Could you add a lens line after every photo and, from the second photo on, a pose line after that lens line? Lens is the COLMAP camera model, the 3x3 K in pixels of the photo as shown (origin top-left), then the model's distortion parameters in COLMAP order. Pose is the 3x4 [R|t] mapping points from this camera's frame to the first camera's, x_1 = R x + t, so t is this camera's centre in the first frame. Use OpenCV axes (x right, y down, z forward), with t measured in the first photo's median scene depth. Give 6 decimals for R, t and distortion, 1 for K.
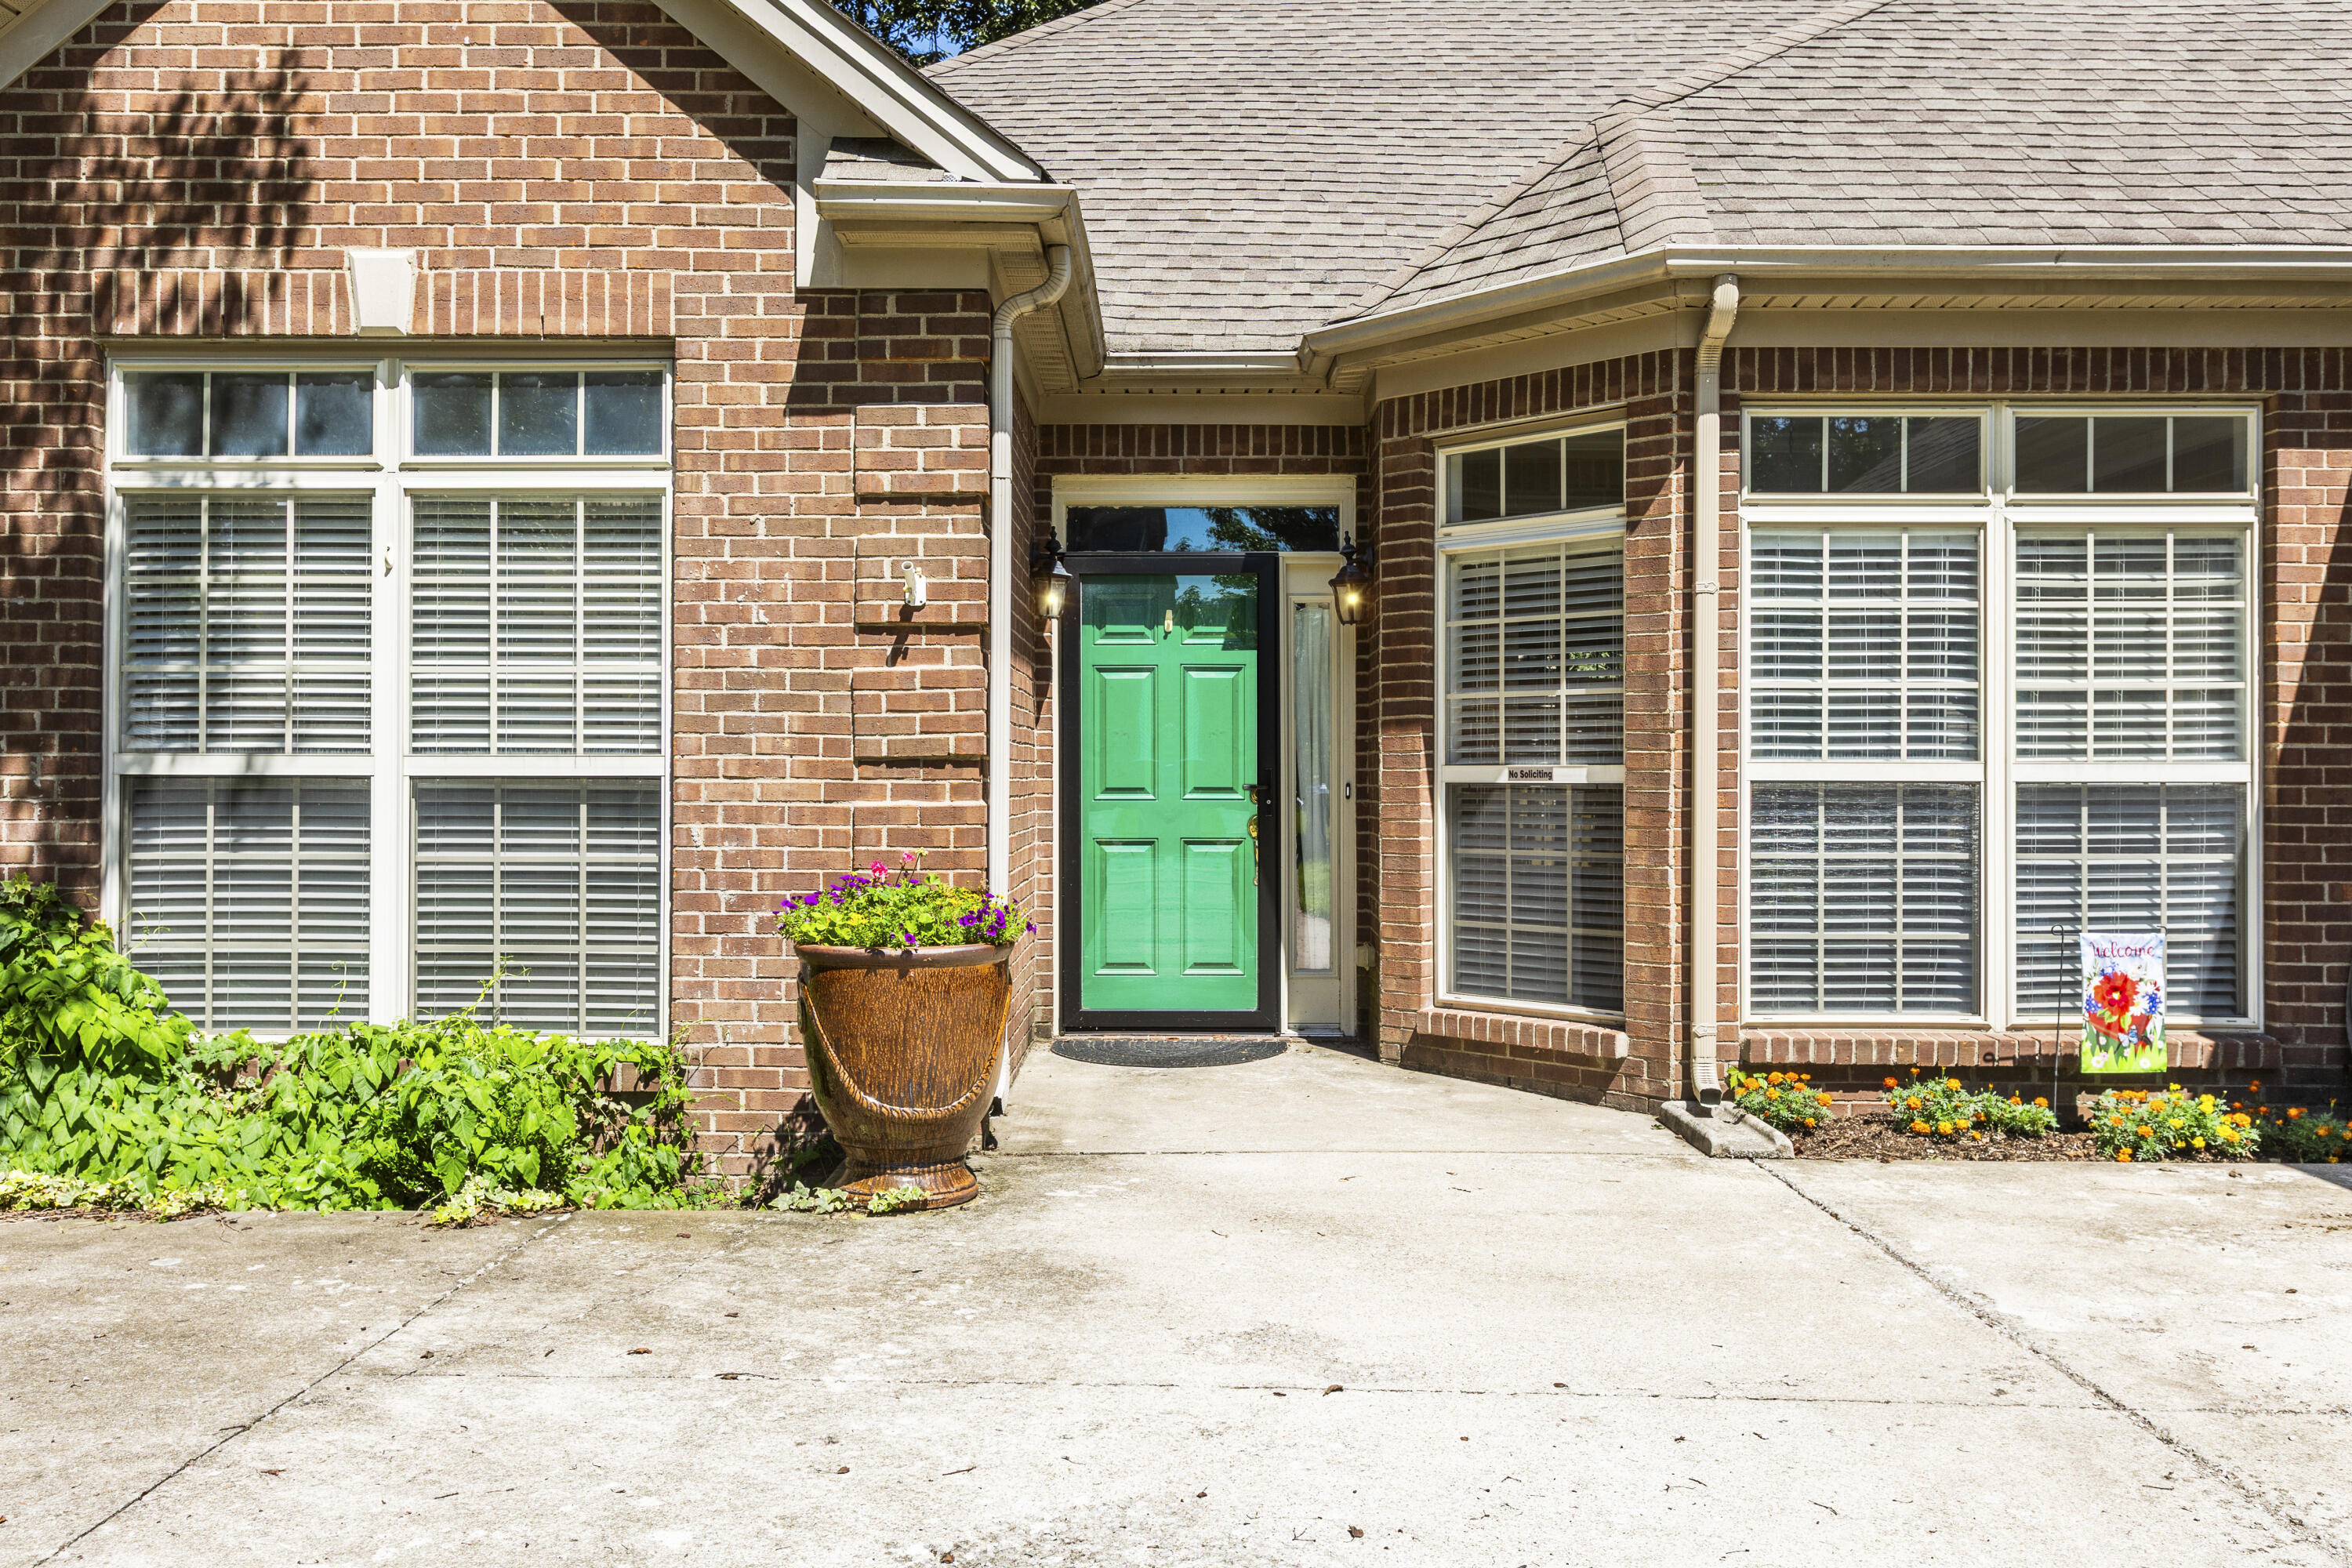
lens RADIAL K [[1866.6, 0, 1172.5], [0, 1866.6, 770.8], [0, 0, 1]] dist [-0.003041, 0.017006]
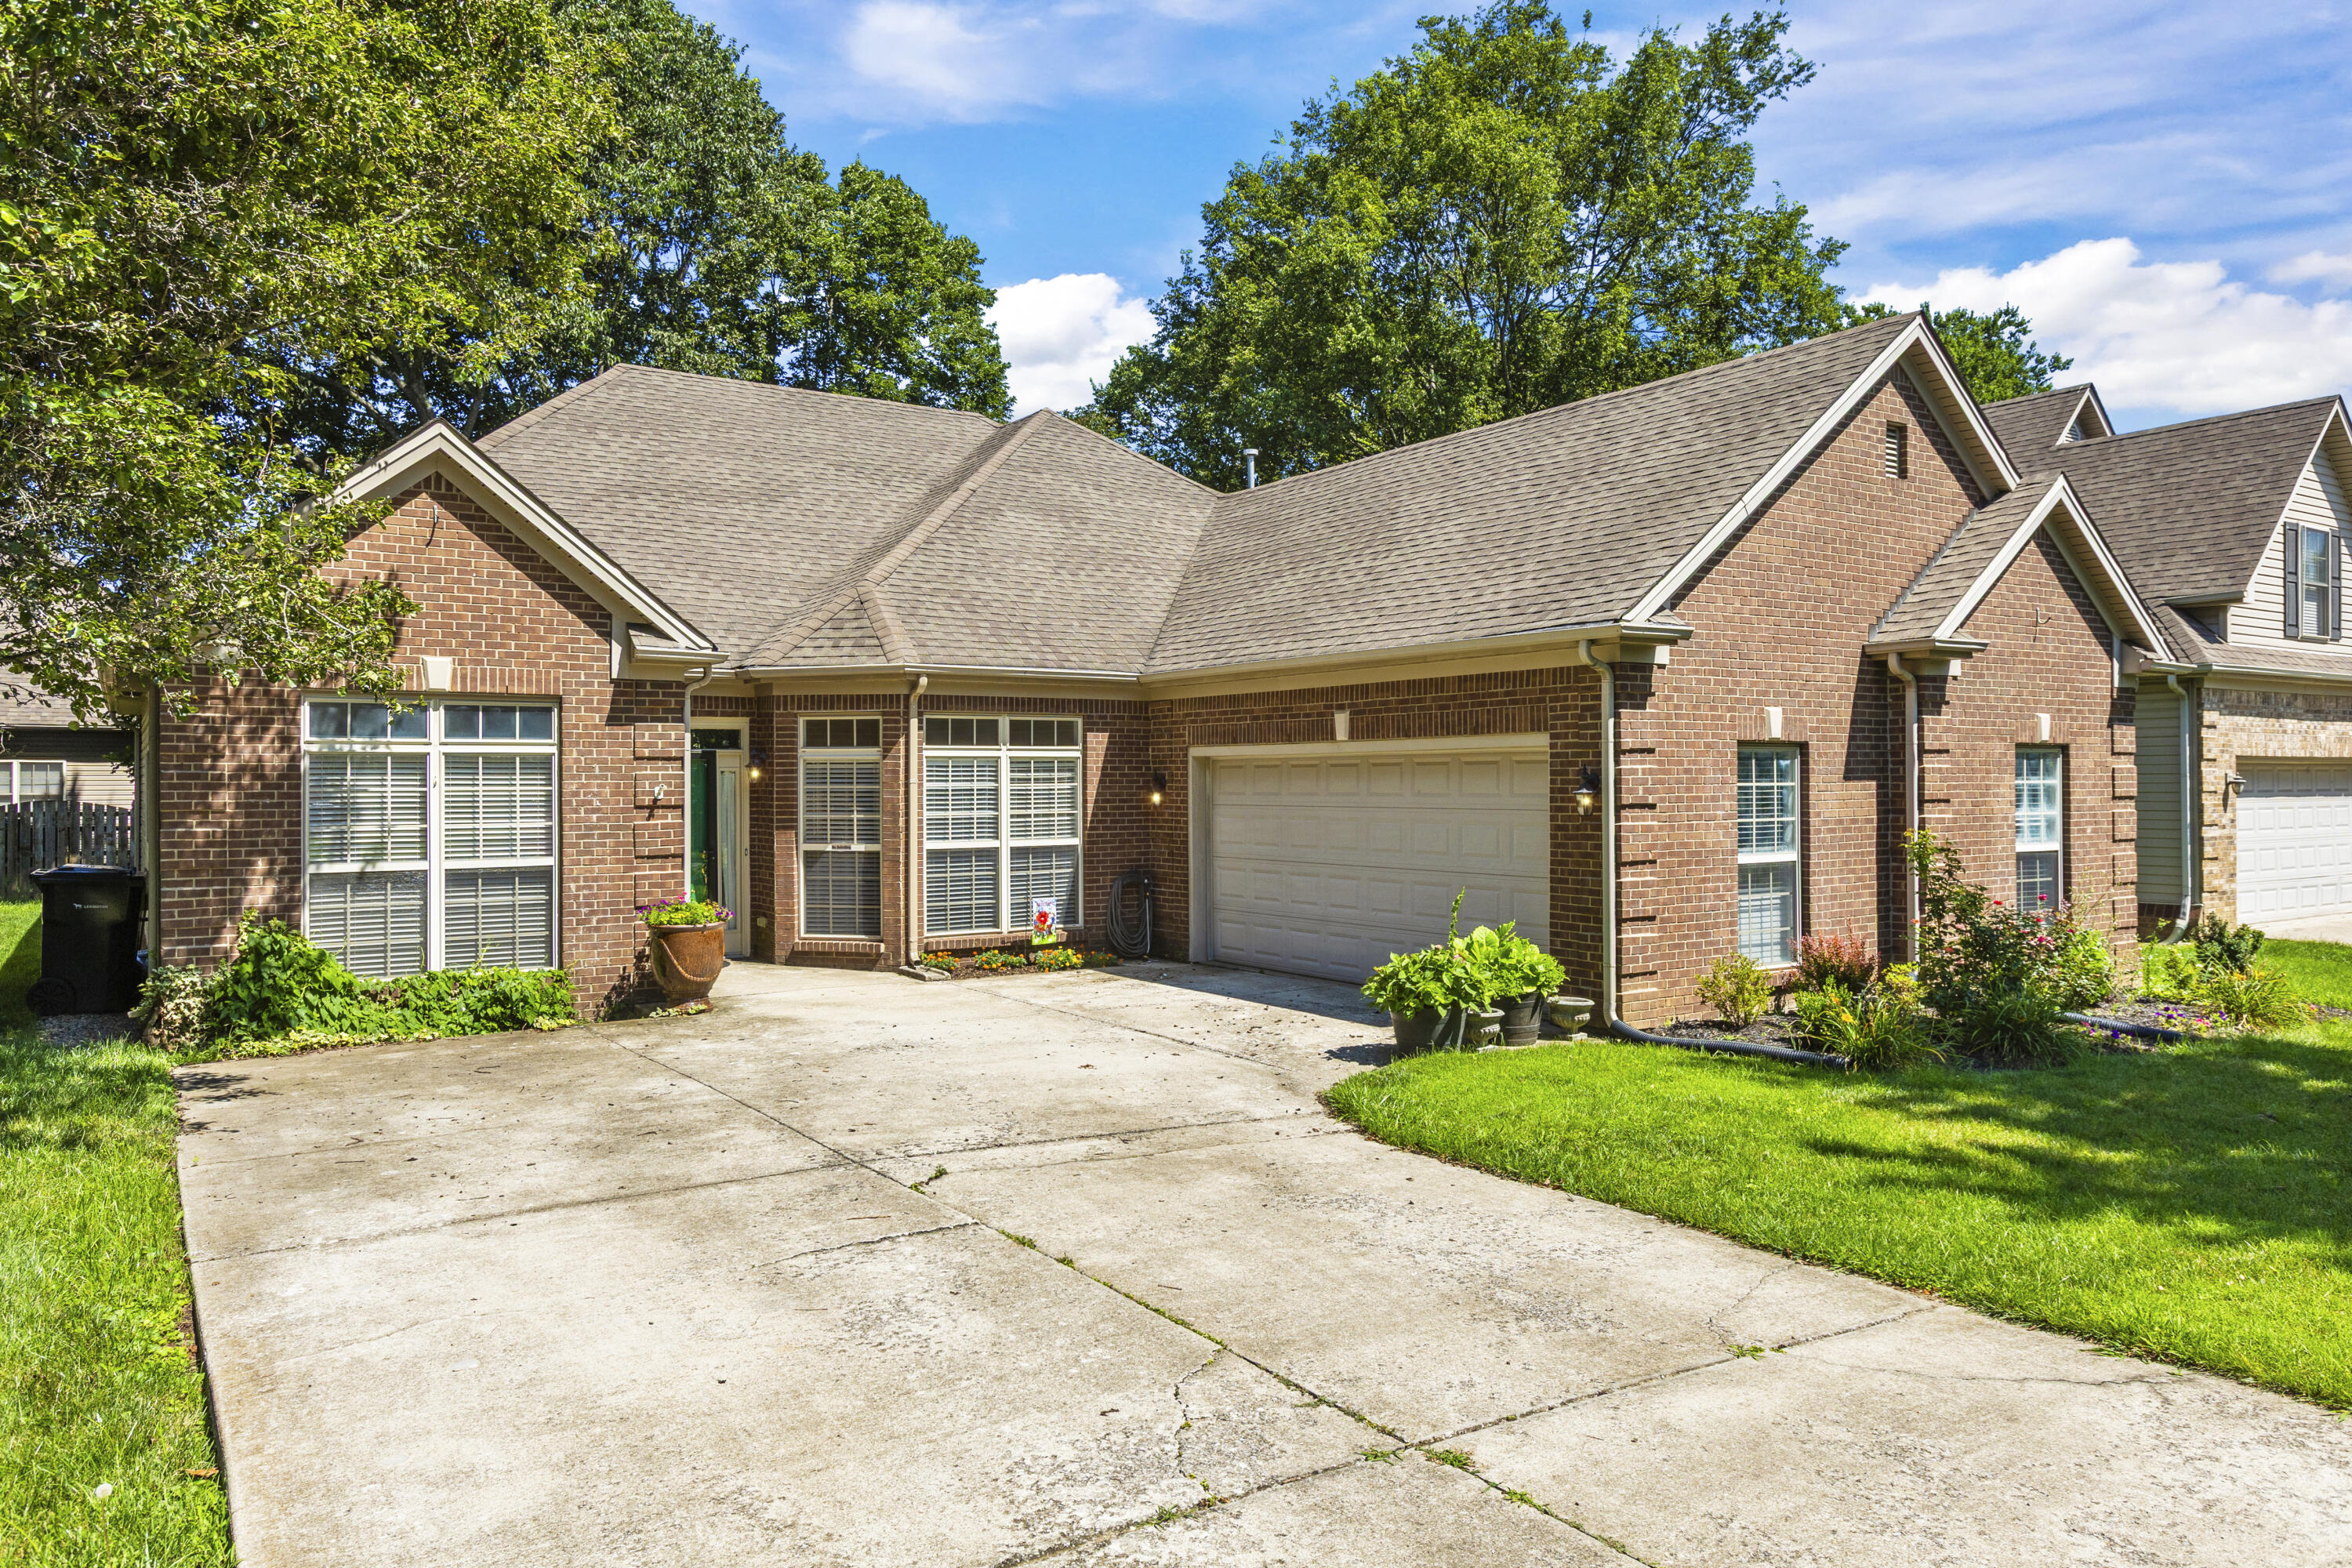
lens RADIAL K [[1615.5, 0, 1165.3], [0, 1615.5, 774.1], [0, 0, 1]] dist [0.027540, -0.023310]
pose [[0.821789, -0.005833, 0.569761, -0.832888], [0.000913, 0.999960, 0.008919, -0.138387], [-0.569790, -0.006809, 0.821762, -1.278429]]
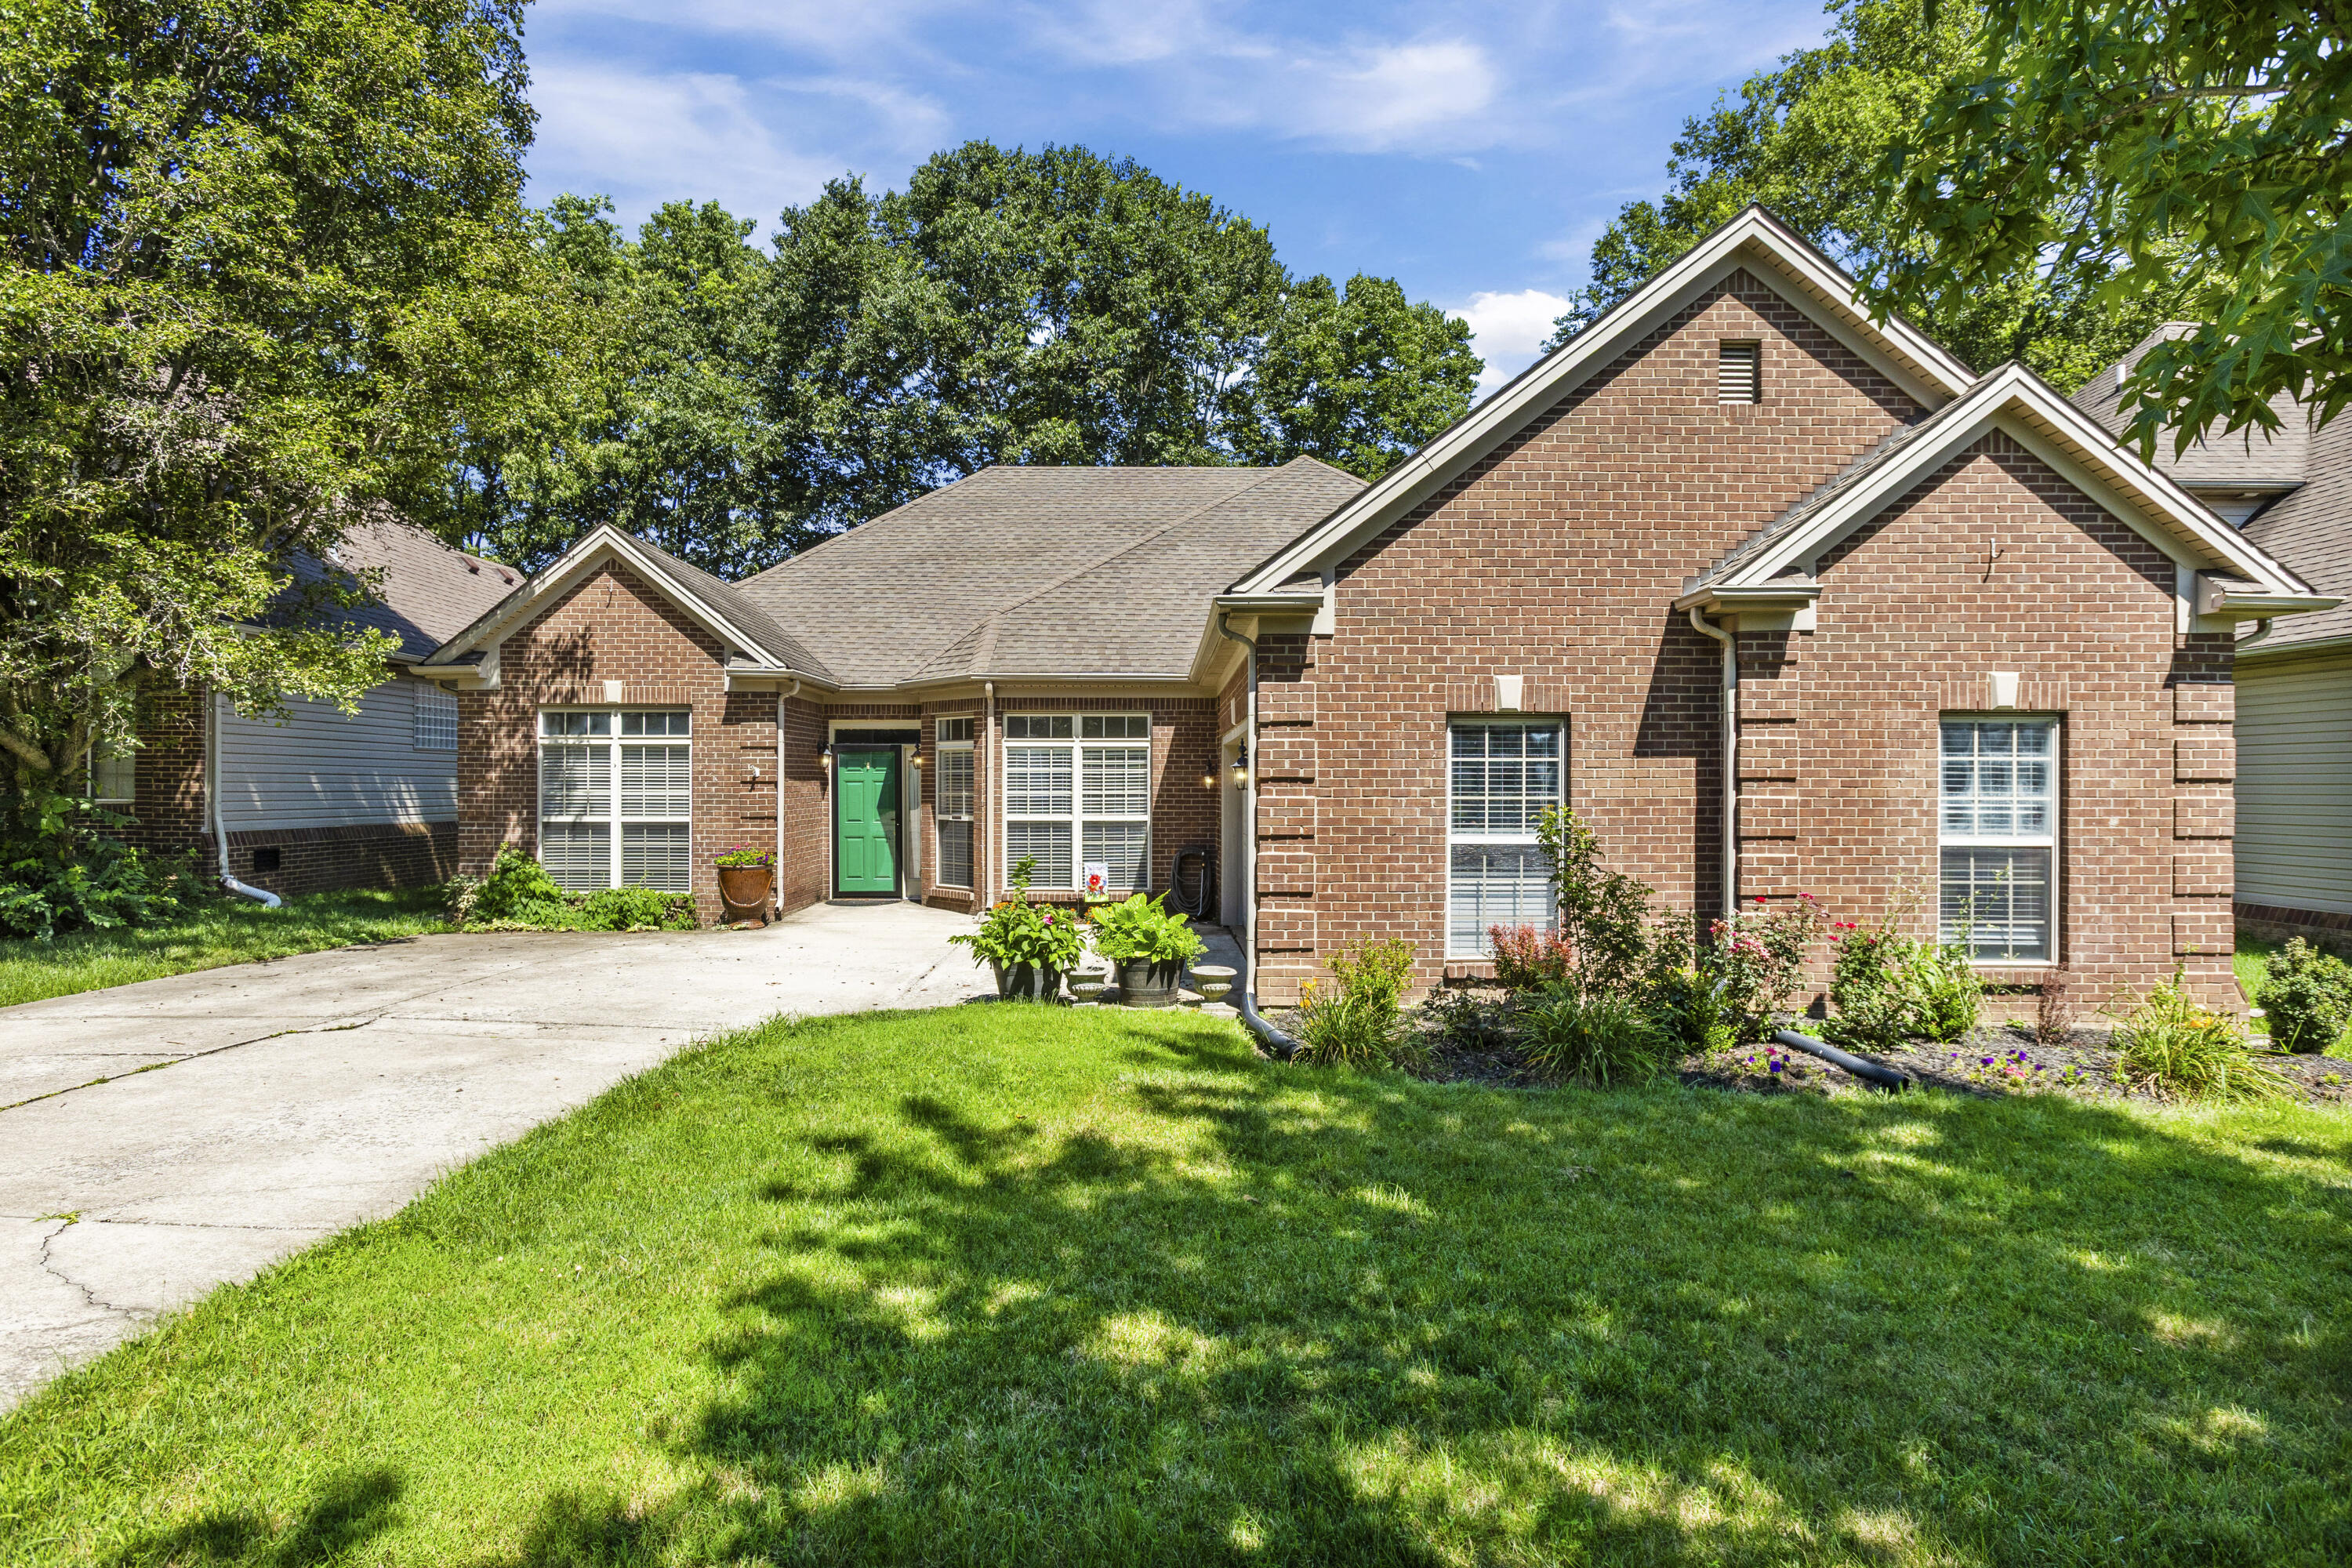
lens RADIAL K [[1295.4, 0, 1170.5], [0, 1295.4, 782.7], [0, 0, 1]] dist [0.004719, 0.000626]
pose [[0.999955, -0.002566, 0.009136, 0.646230], [0.002509, 0.999977, 0.006277, -0.086706], [-0.009152, -0.006254, 0.999939, -1.553296]]
